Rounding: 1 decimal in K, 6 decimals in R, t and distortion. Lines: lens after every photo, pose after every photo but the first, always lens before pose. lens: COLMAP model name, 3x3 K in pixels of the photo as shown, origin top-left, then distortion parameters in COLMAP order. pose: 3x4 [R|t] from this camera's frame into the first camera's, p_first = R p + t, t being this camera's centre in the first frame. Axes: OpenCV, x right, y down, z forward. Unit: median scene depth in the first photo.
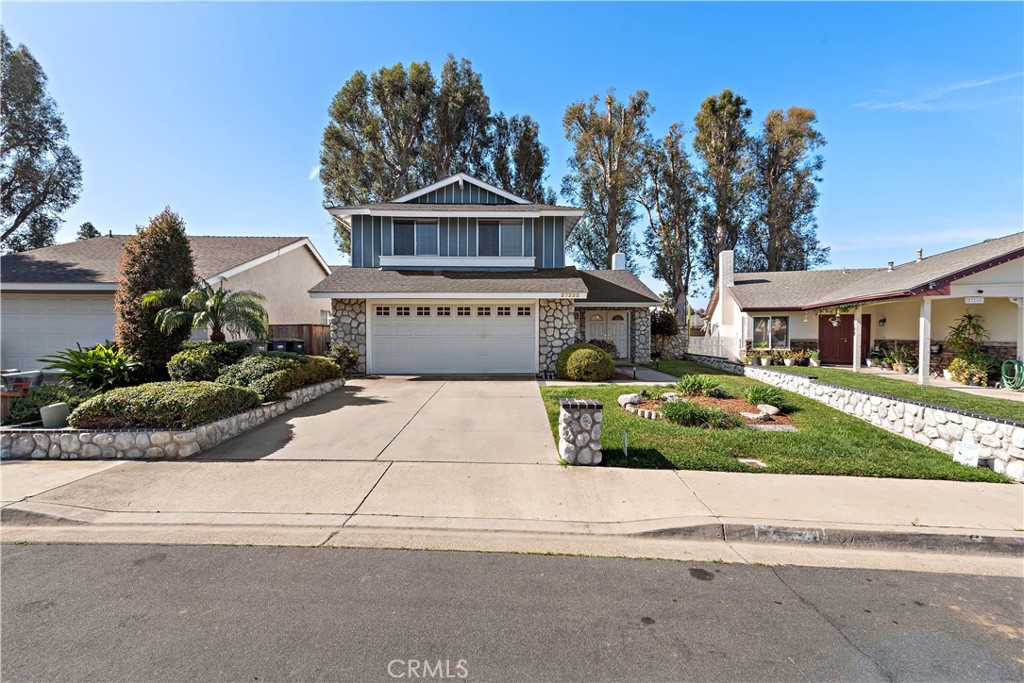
lens RADIAL K [[427.6, 0, 517.4], [0, 427.6, 342.7], [0, 0, 1]] dist [0.012056, -0.002057]
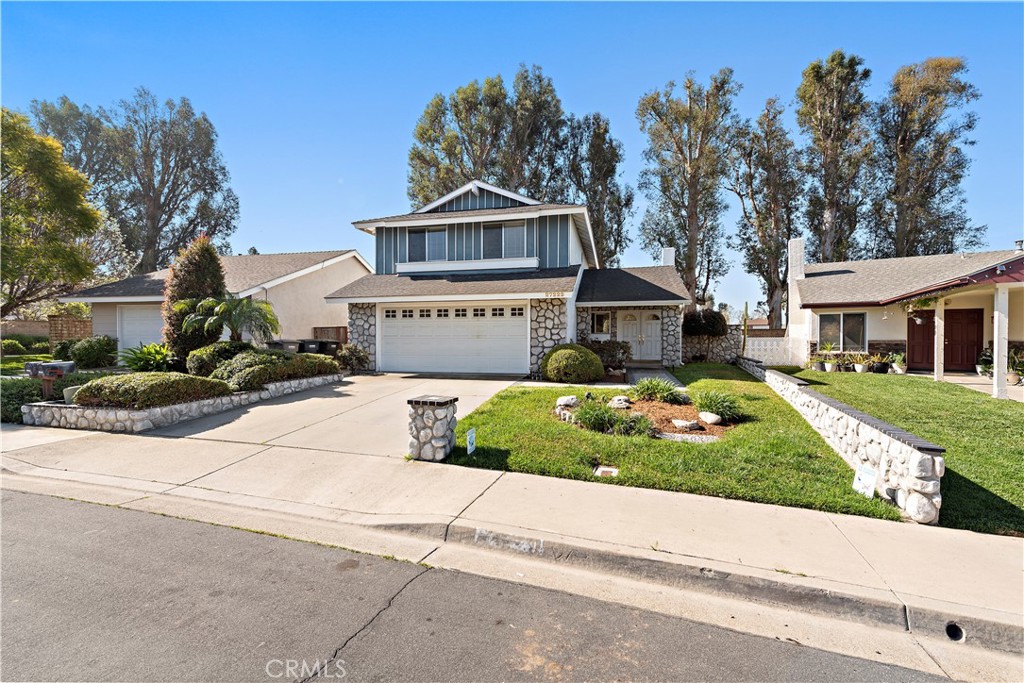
lens RADIAL K [[427.6, 0, 517.2], [0, 427.6, 340.5], [0, 0, 1]] dist [0.012056, -0.002057]
pose [[0.966897, 0.000293, -0.255167, 0.258526], [-0.003073, 0.999940, -0.010496, 0.004164], [0.255149, 0.010933, 0.966840, 0.027830]]
